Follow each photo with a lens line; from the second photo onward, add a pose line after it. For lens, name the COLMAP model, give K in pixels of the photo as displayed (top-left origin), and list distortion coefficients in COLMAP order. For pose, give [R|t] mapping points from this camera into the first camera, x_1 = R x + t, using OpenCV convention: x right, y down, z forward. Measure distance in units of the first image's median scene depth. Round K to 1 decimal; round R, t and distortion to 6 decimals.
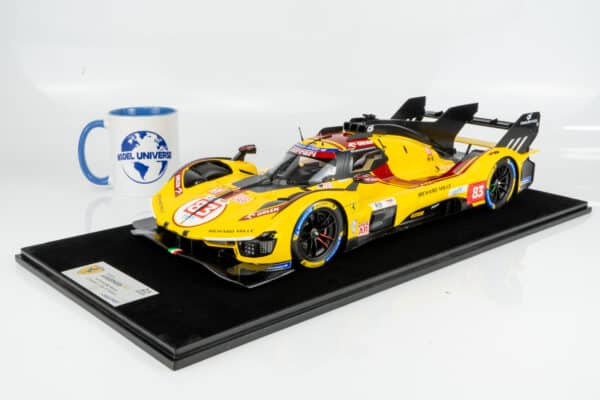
lens RADIAL K [[693.5, 0, 299.3], [0, 693.5, 184.3], [0, 0, 1]] dist [0.006588, 0.001837]
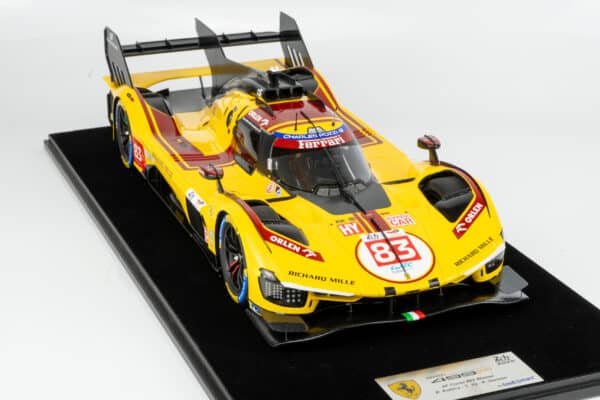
lens RADIAL K [[1278.0, 0, 301.4], [0, 1278.0, 244.3], [0, 0, 1]] dist [0.244787, 0.120284]
pose [[0.346859, -0.385939, 0.854833, -1.222013], [0.237378, 0.917866, 0.318078, -0.391135], [-0.907381, 0.092590, 0.409983, 0.496016]]
